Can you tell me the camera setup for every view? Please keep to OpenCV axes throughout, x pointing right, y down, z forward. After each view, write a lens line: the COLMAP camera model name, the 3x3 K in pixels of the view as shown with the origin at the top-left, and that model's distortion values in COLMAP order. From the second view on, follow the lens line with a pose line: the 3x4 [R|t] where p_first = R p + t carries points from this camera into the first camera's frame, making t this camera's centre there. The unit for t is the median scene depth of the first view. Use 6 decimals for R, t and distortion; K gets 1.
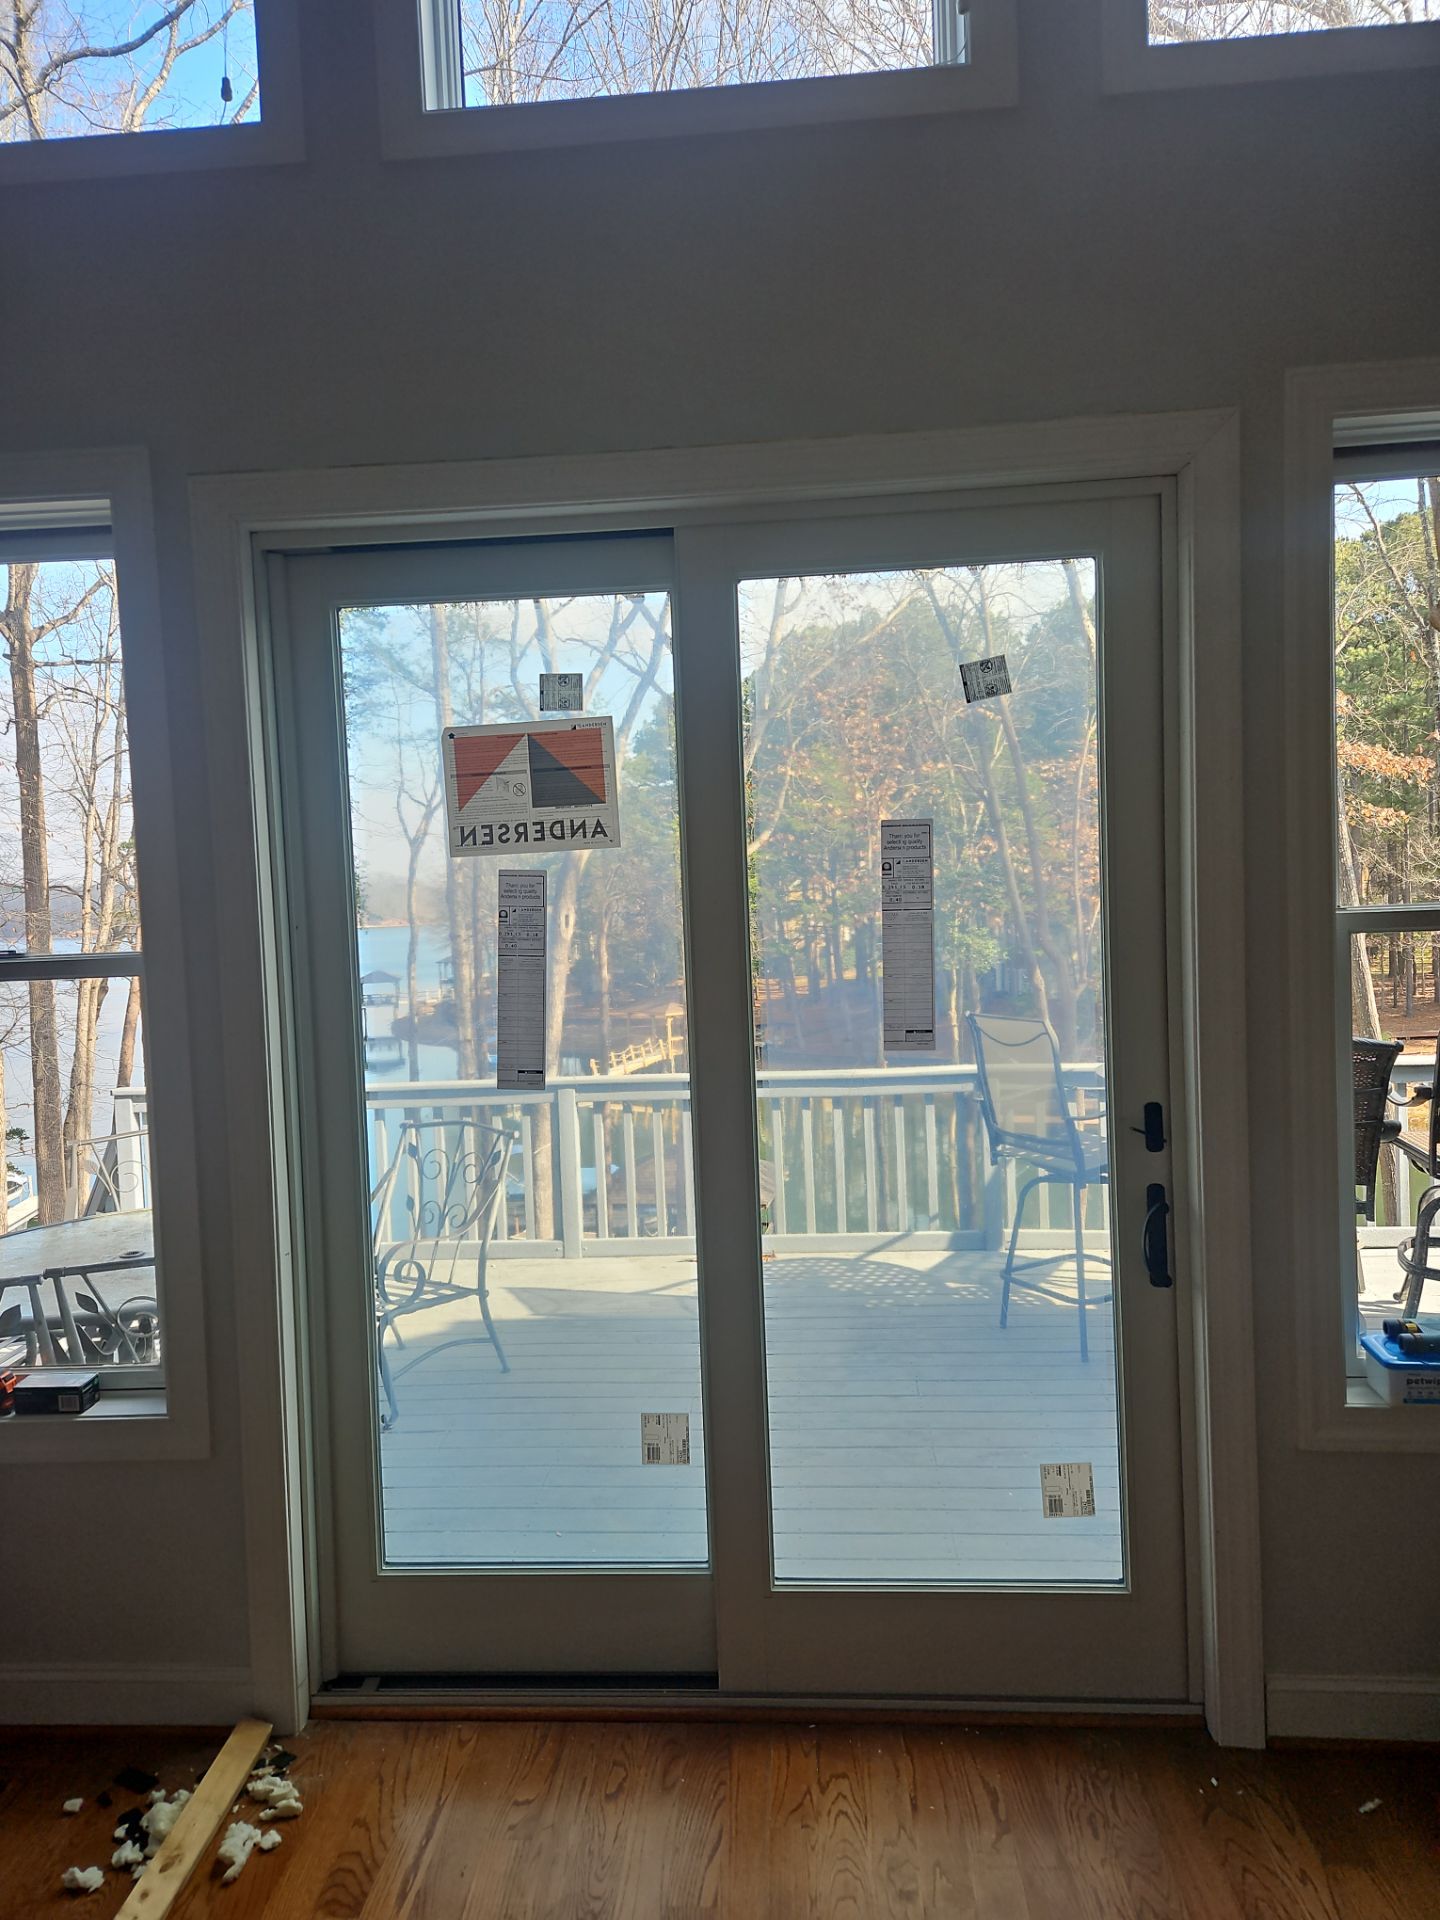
lens RADIAL K [[1271.5, 0, 691.8], [0, 1271.5, 948.5], [0, 0, 1]] dist [0.062241, -0.030807]
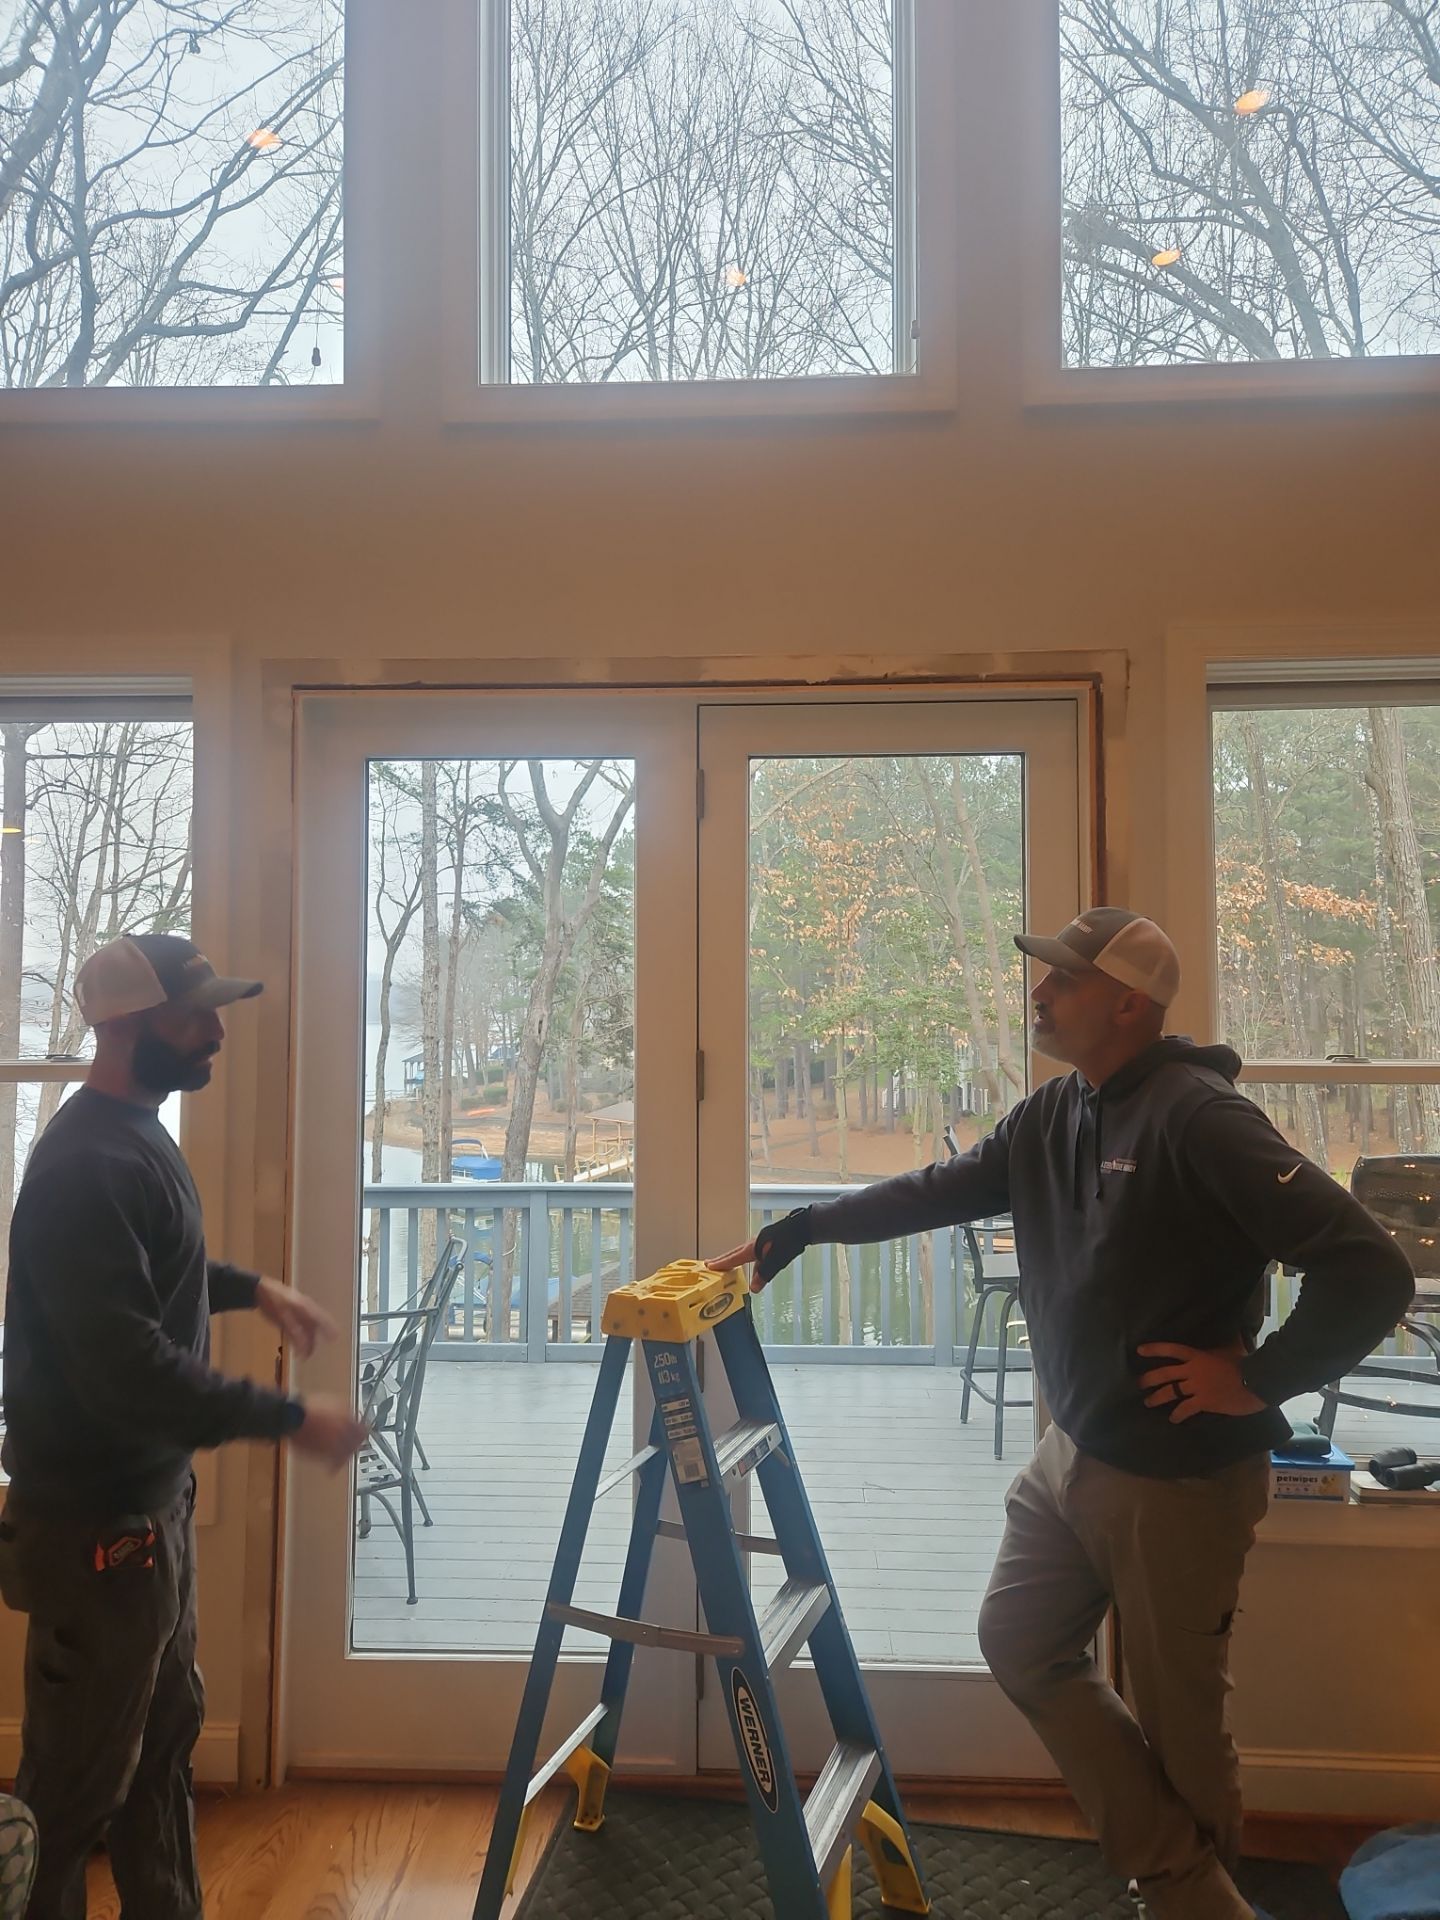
lens RADIAL K [[1271.5, 0, 701.5], [0, 1271.5, 942.8], [0, 0, 1]] dist [0.062241, -0.030807]
pose [[0.998814, 0.039526, 0.028414, -0.006811], [-0.036839, 0.995300, -0.089563, -0.013066], [-0.031821, 0.088410, 0.995576, -0.132862]]
